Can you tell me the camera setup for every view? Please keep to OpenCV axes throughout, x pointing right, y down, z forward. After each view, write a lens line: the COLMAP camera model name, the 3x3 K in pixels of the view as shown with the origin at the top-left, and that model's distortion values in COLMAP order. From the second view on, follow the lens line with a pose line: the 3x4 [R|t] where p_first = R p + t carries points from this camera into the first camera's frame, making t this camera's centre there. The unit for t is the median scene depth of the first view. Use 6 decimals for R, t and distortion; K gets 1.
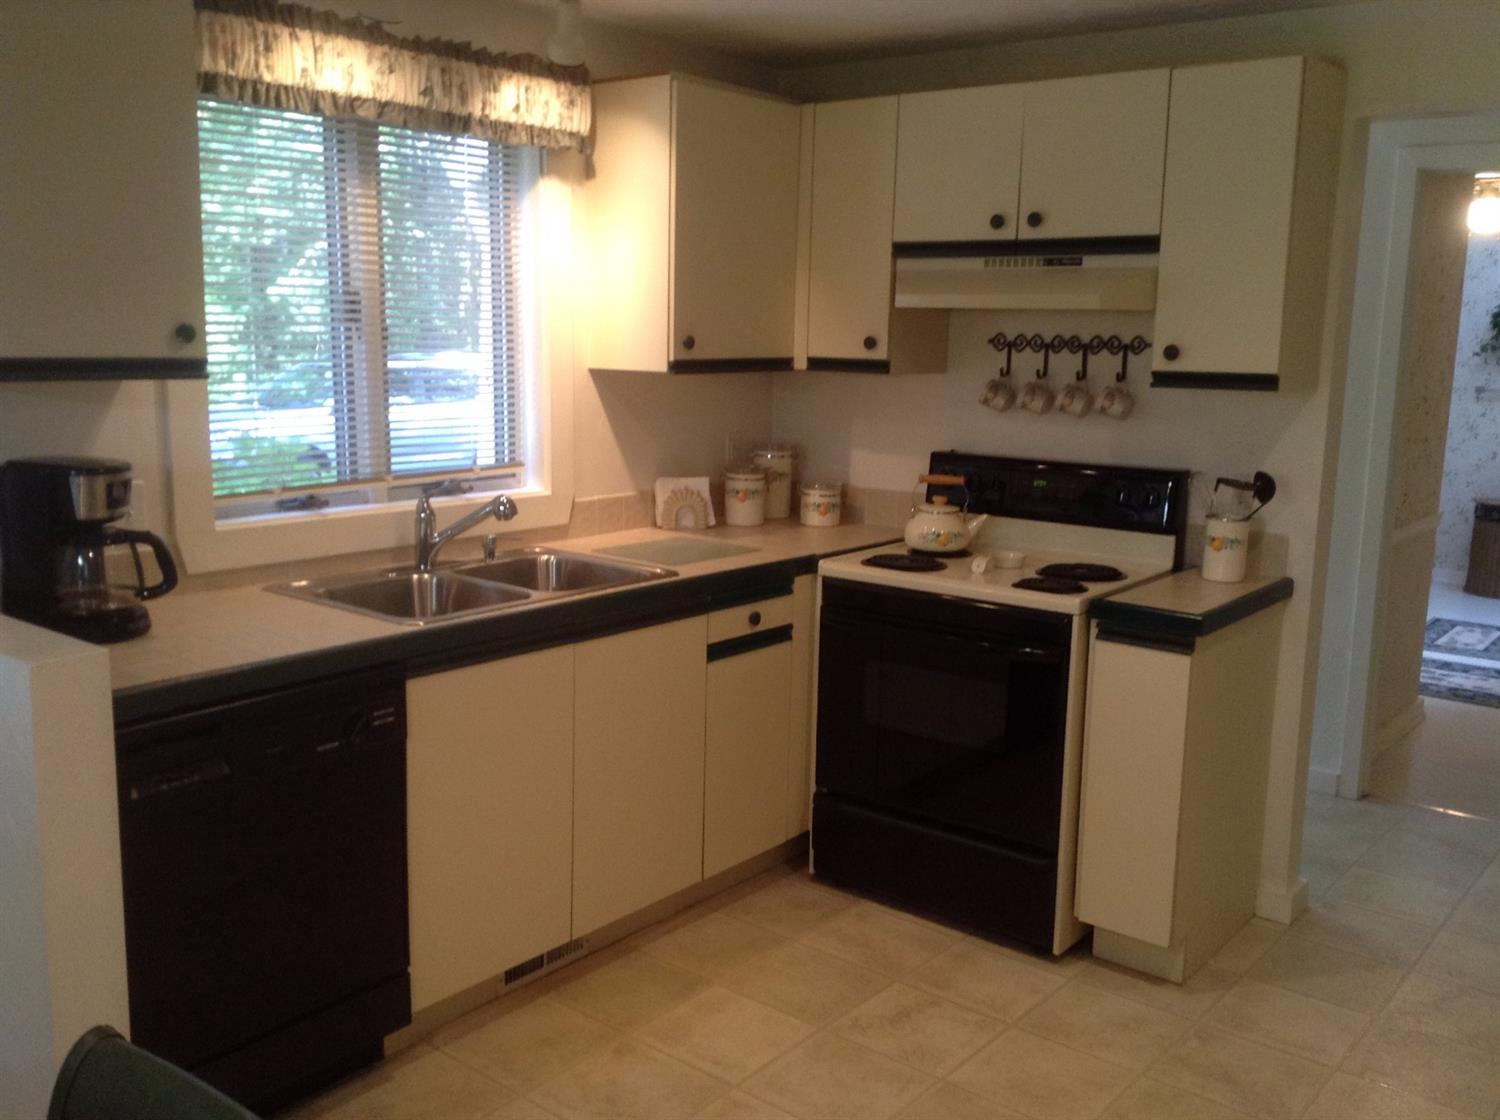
lens RADIAL K [[1370.4, 0, 749.1], [0, 1370.4, 560.6], [0, 0, 1]] dist [0.023654, 0.000000]
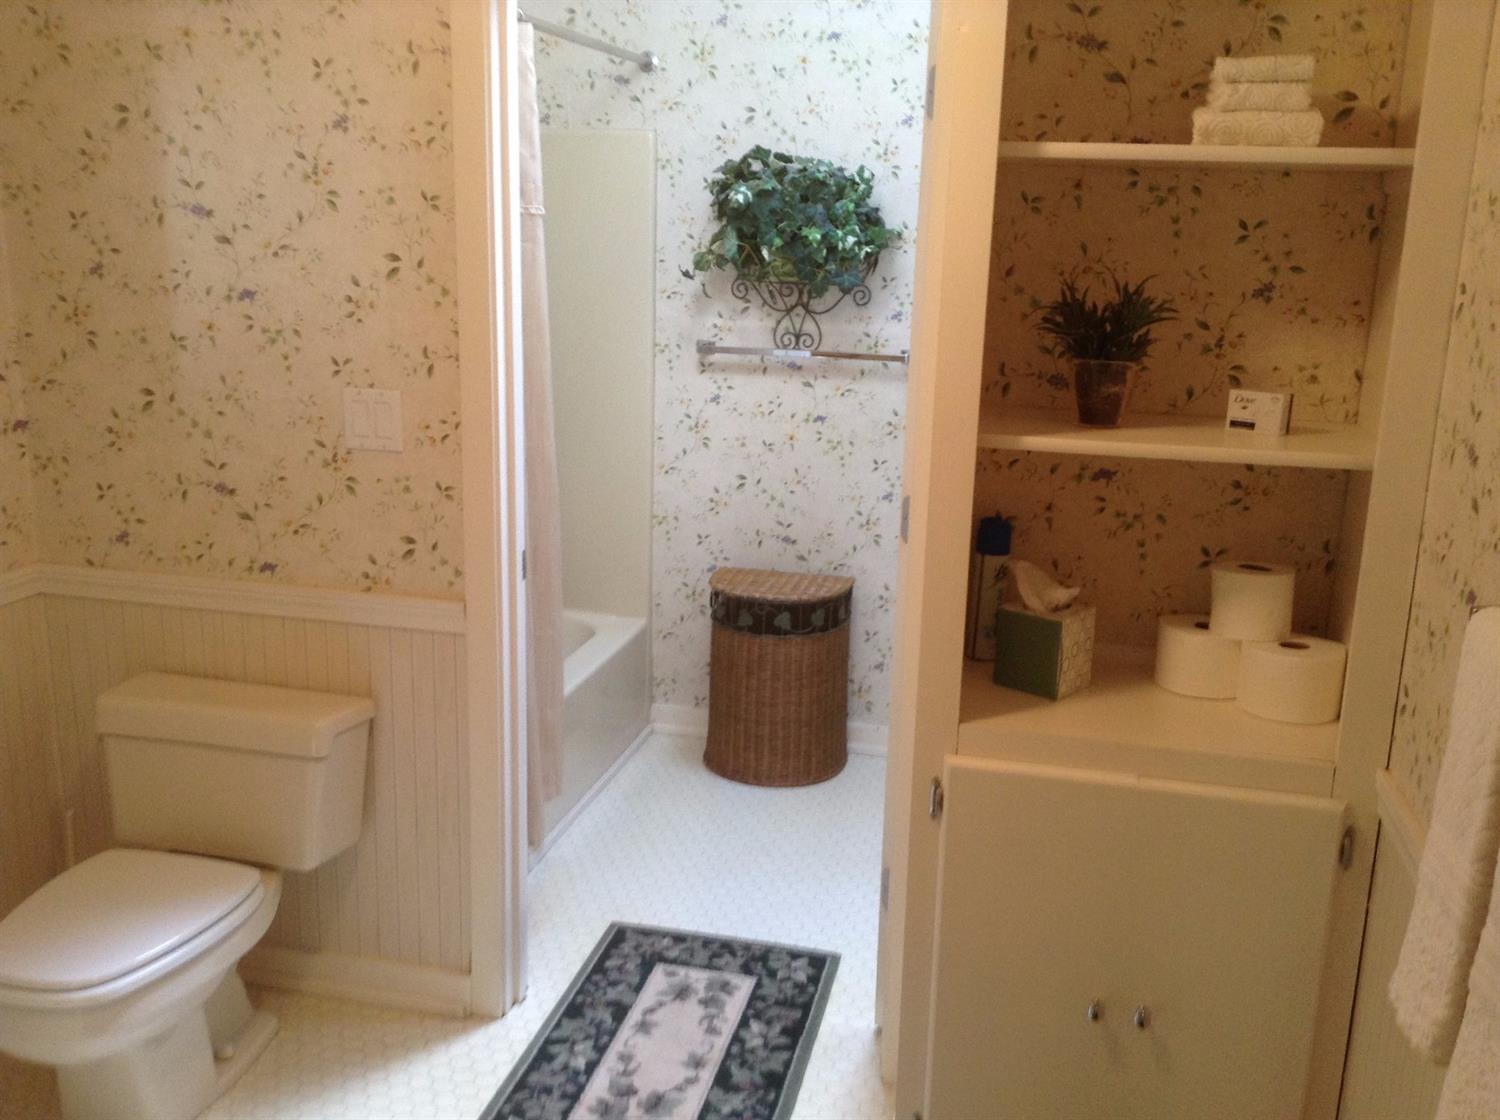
lens RADIAL K [[1370.4, 0, 749.9], [0, 1370.4, 560.0], [0, 0, 1]] dist [0.023654, 0.000000]
pose [[0.903044, -0.099038, 0.417974, 0.334760], [0.066183, 0.993518, 0.092422, -0.092894], [-0.424418, -0.055798, 0.903745, 0.553591]]
